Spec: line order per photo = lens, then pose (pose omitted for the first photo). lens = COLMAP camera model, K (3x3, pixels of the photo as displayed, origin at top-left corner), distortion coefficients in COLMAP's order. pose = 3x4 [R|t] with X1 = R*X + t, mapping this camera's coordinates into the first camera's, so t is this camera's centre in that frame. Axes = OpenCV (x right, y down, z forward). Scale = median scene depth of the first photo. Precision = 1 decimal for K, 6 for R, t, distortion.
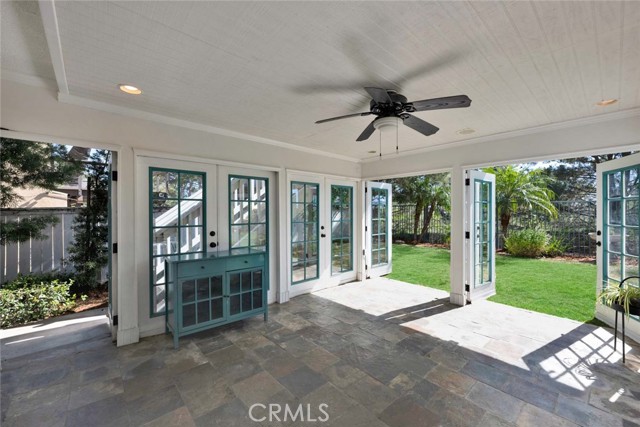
lens RADIAL K [[260.6, 0, 322.0], [0, 260.6, 215.1], [0, 0, 1]] dist [0.000860, -0.000271]
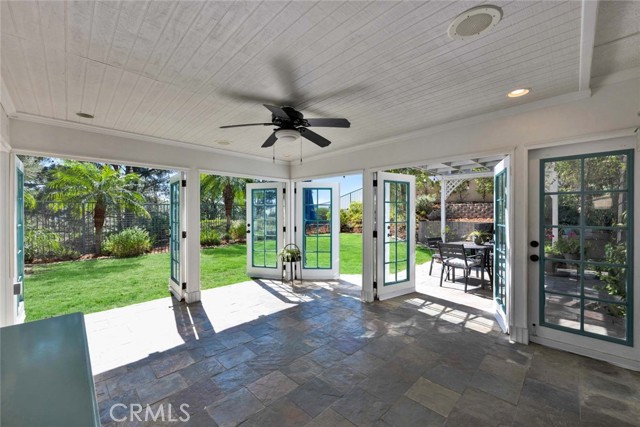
lens RADIAL K [[260.6, 0, 321.2], [0, 260.6, 211.1], [0, 0, 1]] dist [0.000860, -0.000271]
pose [[-0.067332, 0.008329, 0.997696, -0.757356], [0.017890, 0.999814, -0.007140, -0.000550], [-0.997570, 0.017368, -0.067469, 0.786590]]
